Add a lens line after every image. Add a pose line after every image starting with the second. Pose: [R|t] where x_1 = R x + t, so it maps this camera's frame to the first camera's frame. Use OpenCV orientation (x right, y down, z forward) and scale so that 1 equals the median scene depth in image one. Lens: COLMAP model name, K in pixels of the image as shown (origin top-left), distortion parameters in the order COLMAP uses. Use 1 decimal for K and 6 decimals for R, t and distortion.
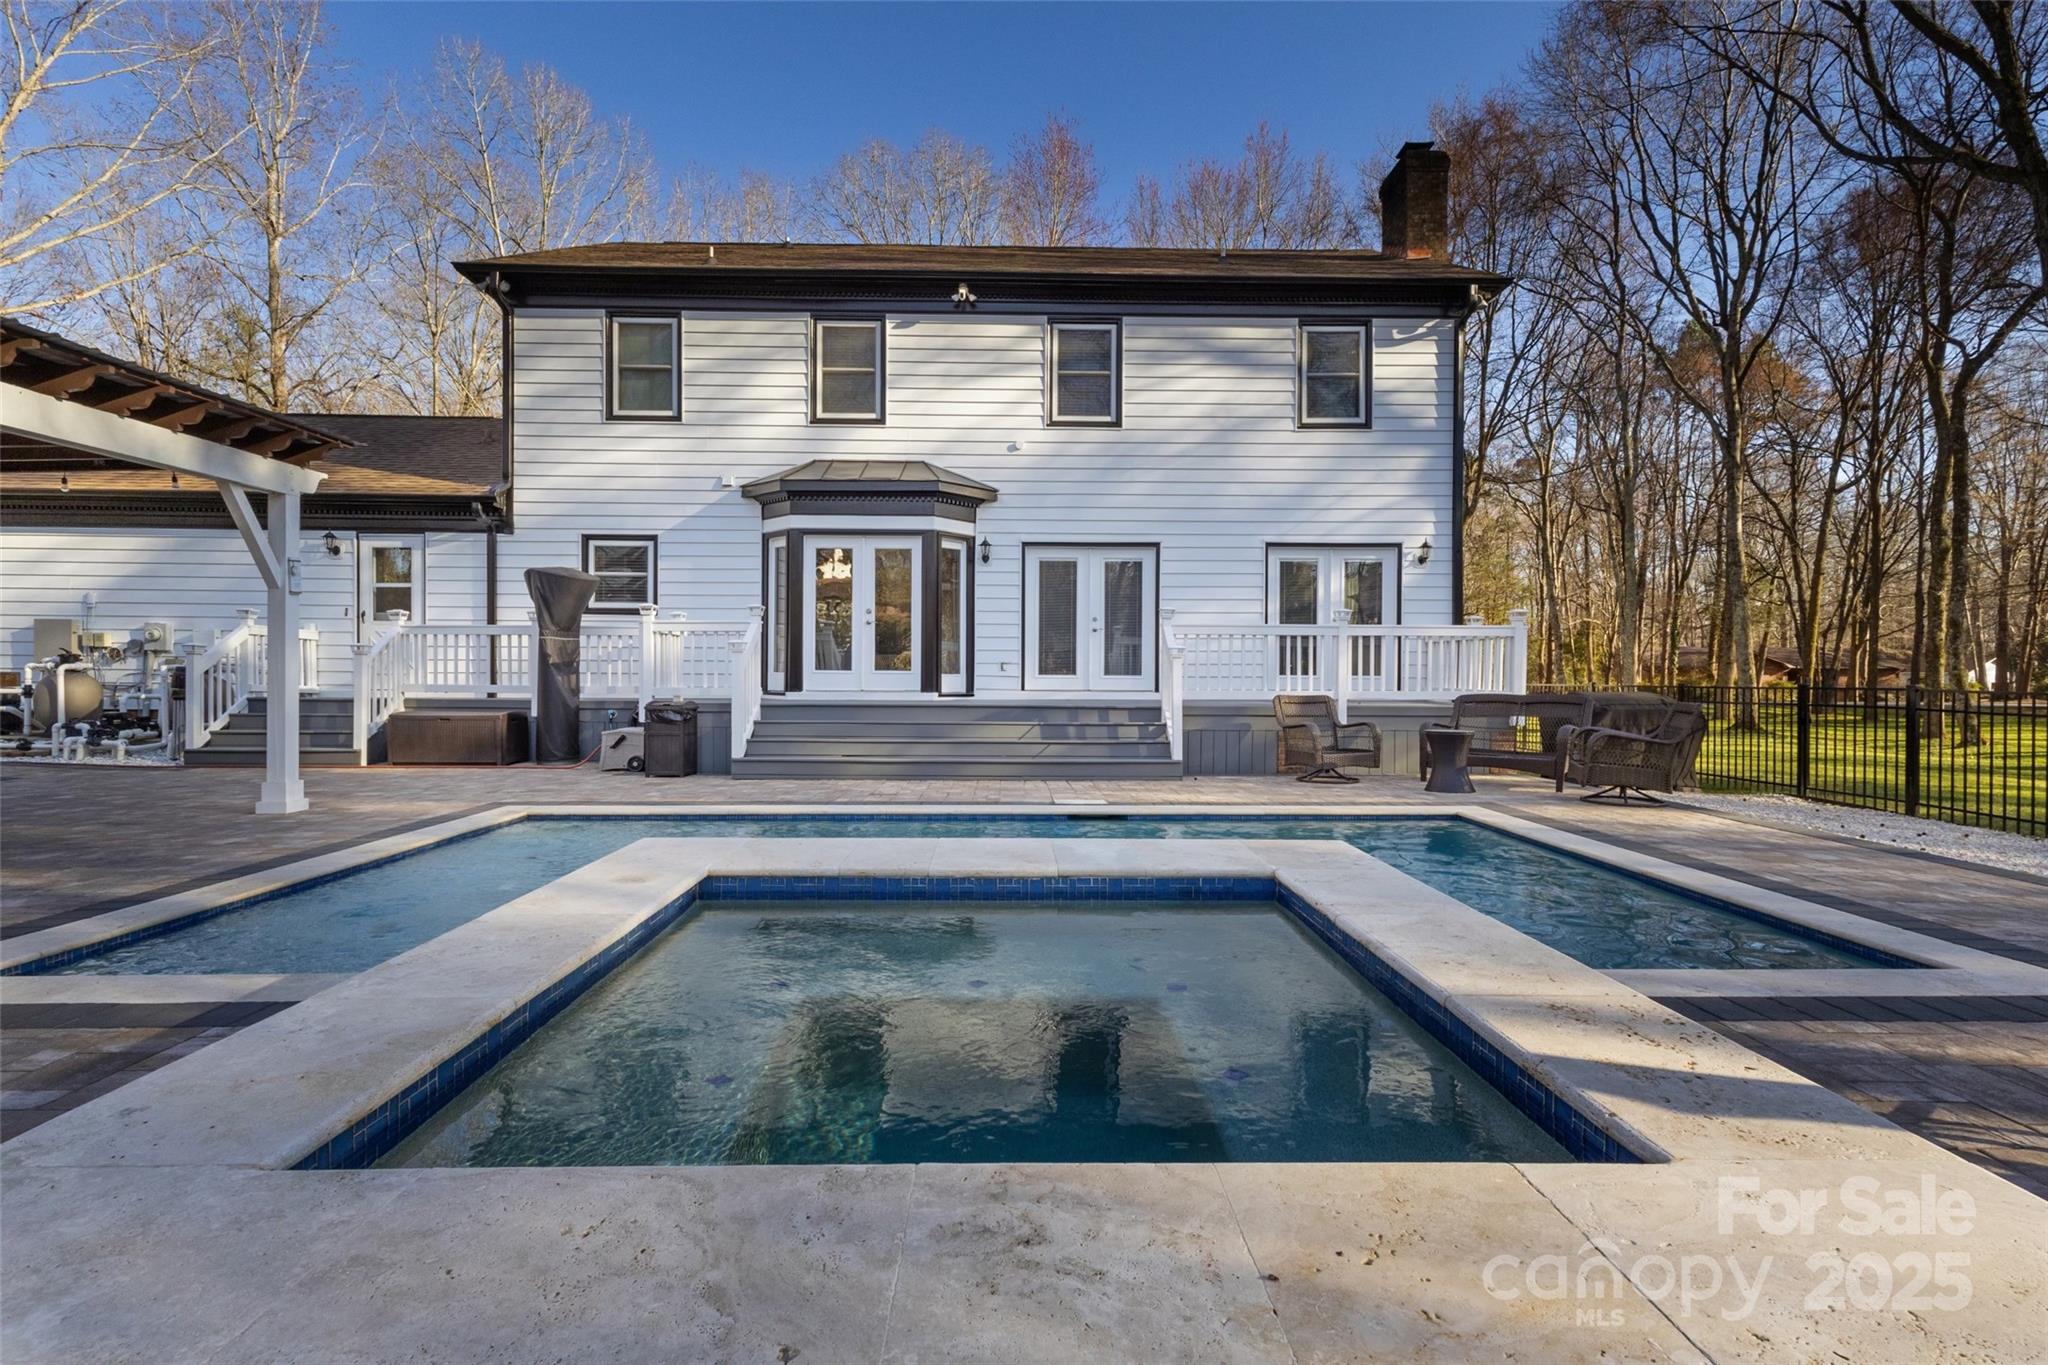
lens RADIAL K [[953.2, 0, 1024.0], [0, 953.2, 682.5], [0, 0, 1]] dist [0.005401, 0.001736]
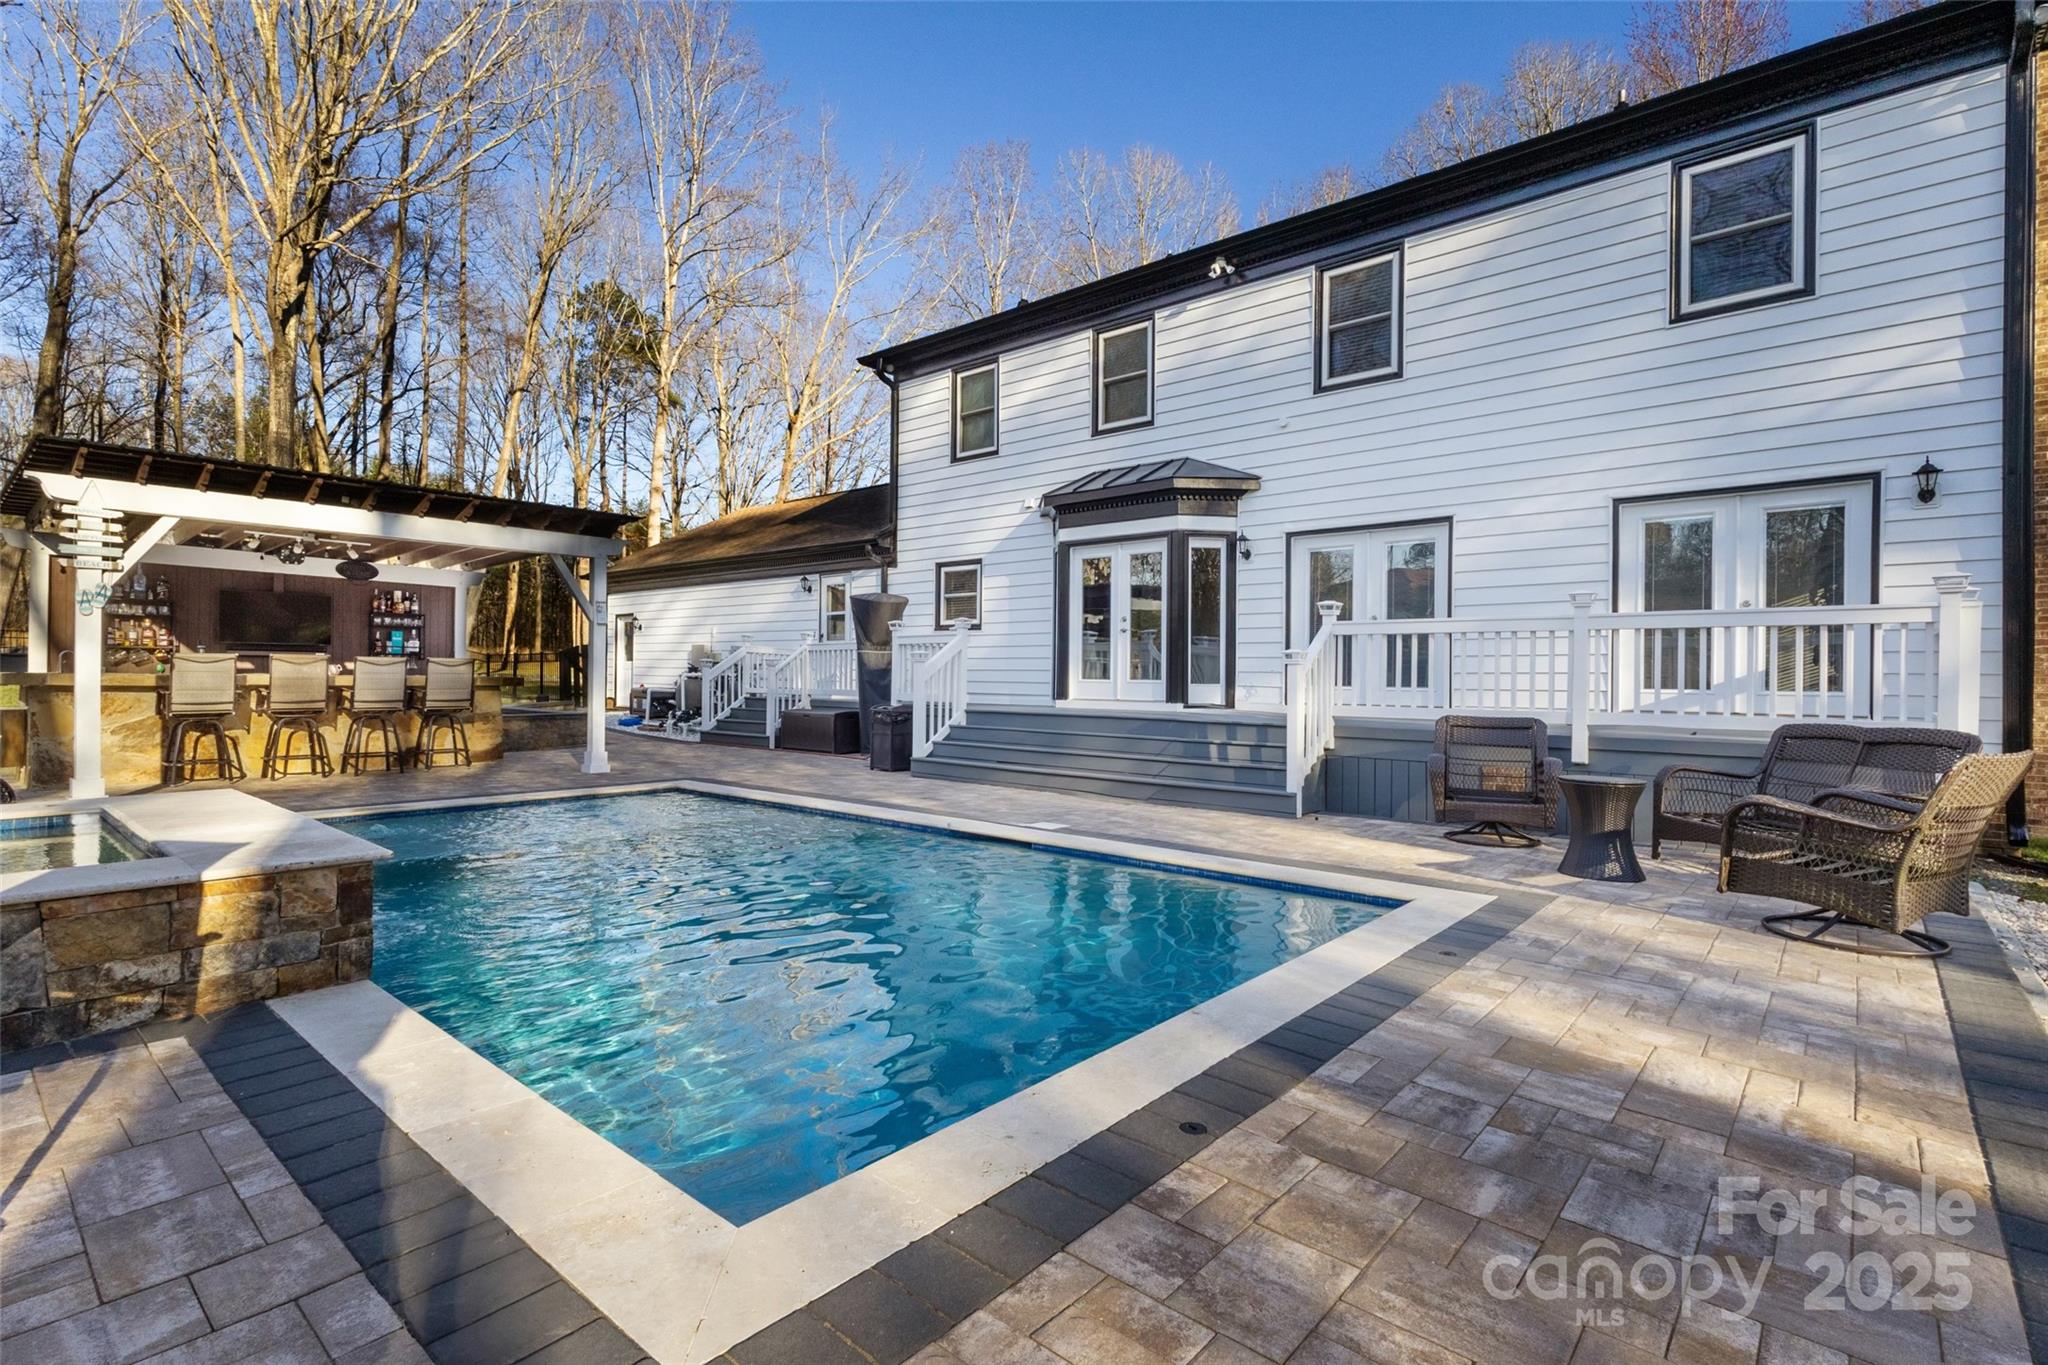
lens RADIAL K [[953.2, 0, 1024.0], [0, 953.2, 682.5], [0, 0, 1]] dist [0.005401, 0.001736]
pose [[0.747925, 0.006140, -0.663754, 0.401614], [-0.013725, 0.999886, -0.006217, -0.002091], [0.663641, 0.013760, 0.747925, 0.195295]]
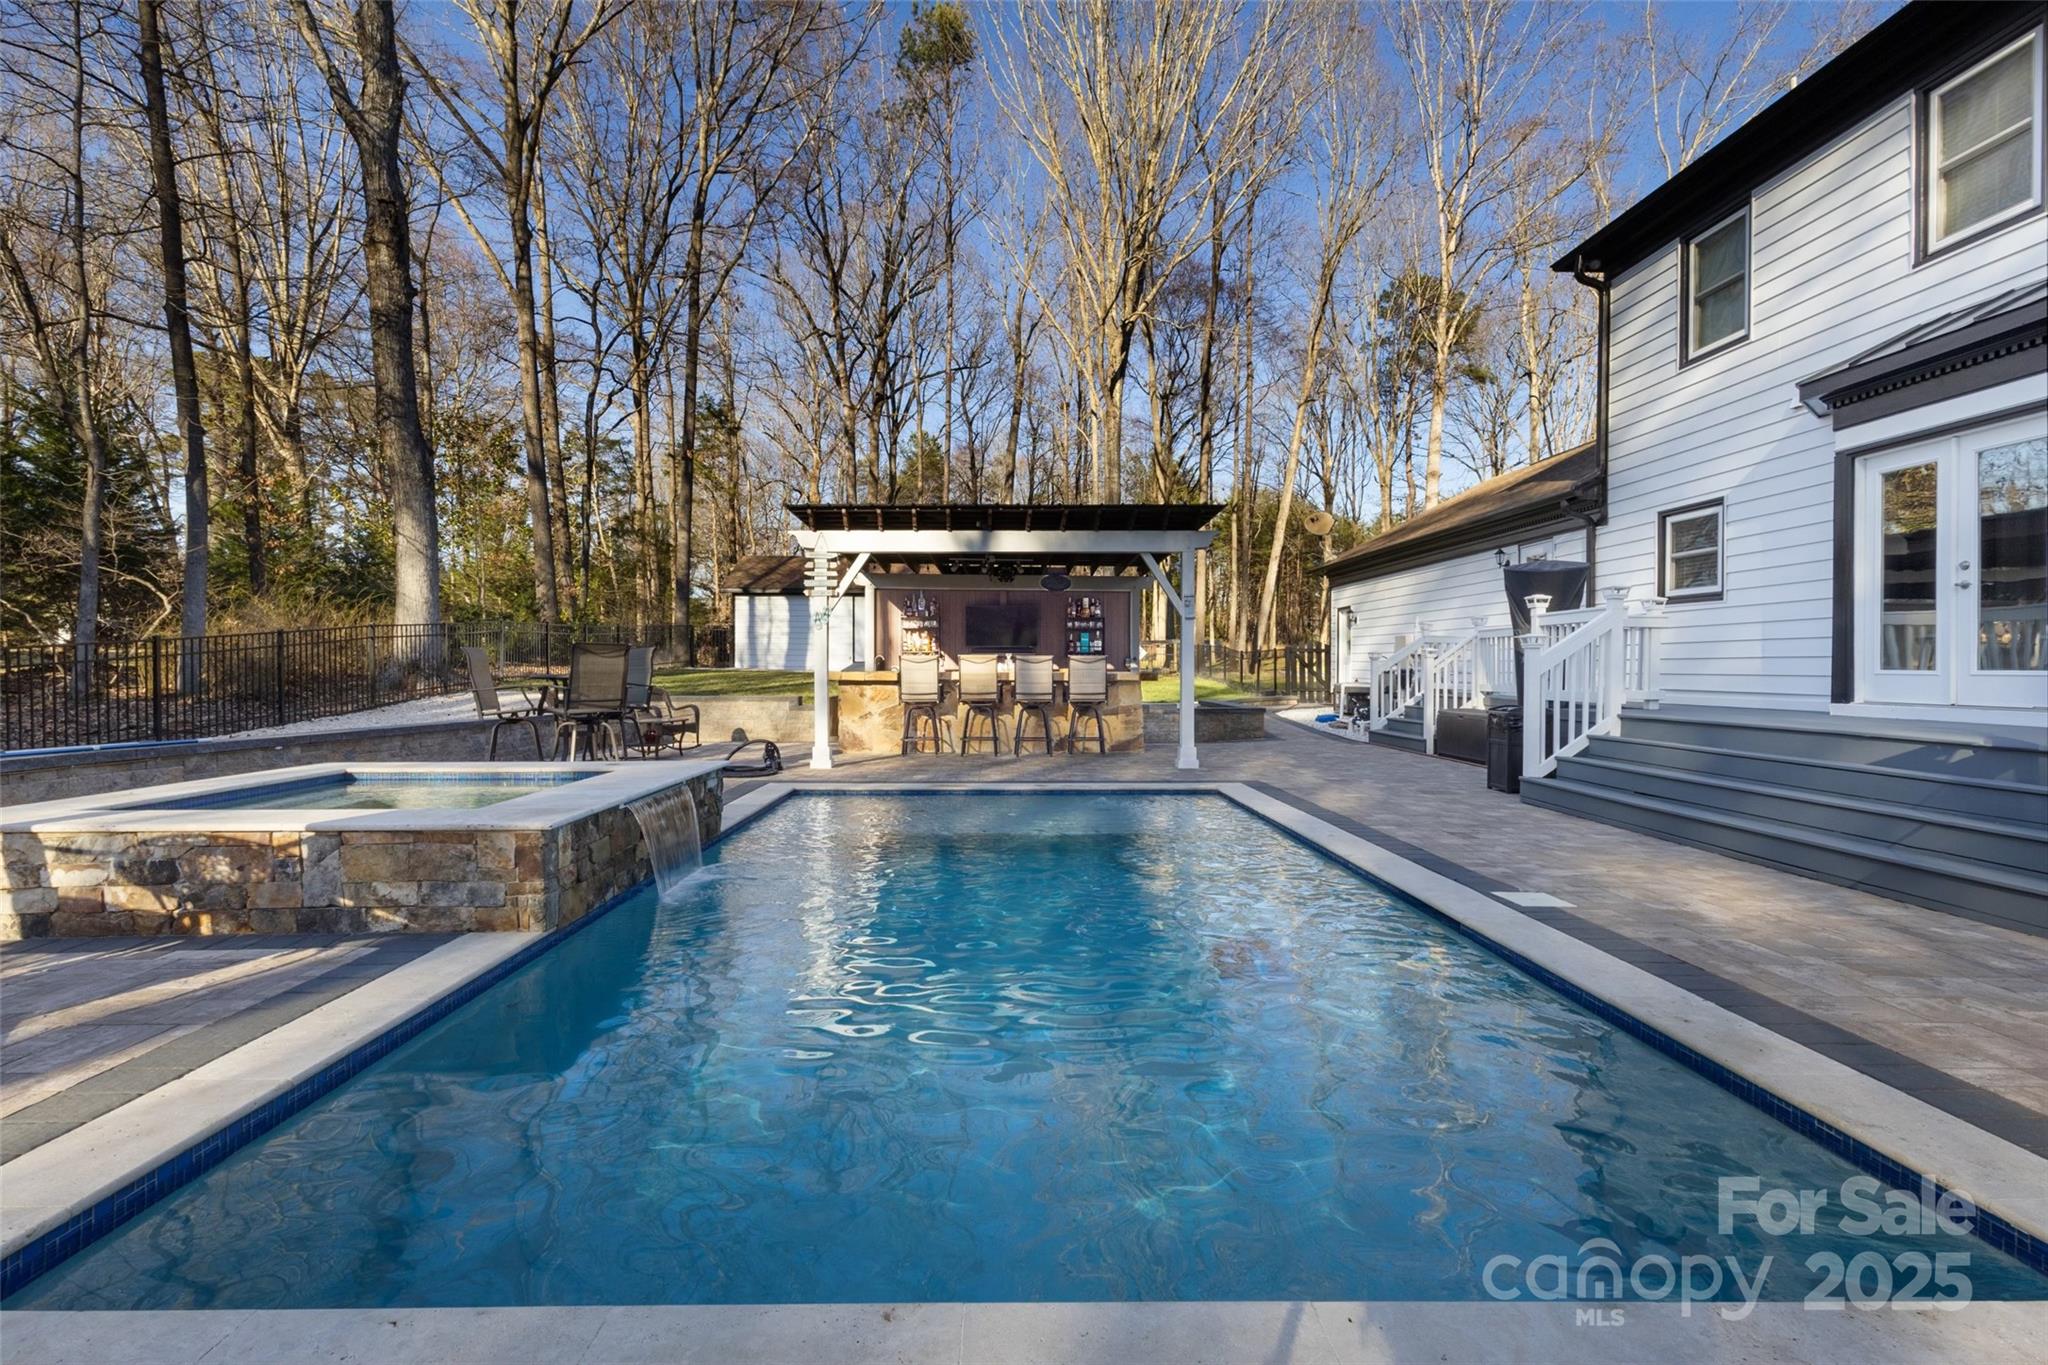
lens RADIAL K [[953.2, 0, 1024.0], [0, 953.2, 682.5], [0, 0, 1]] dist [0.005401, 0.001736]
pose [[0.000797, 0.010593, -0.999944, 0.398009], [-0.012238, 0.999869, 0.010583, -0.004637], [0.999925, 0.012229, 0.000926, 0.433391]]
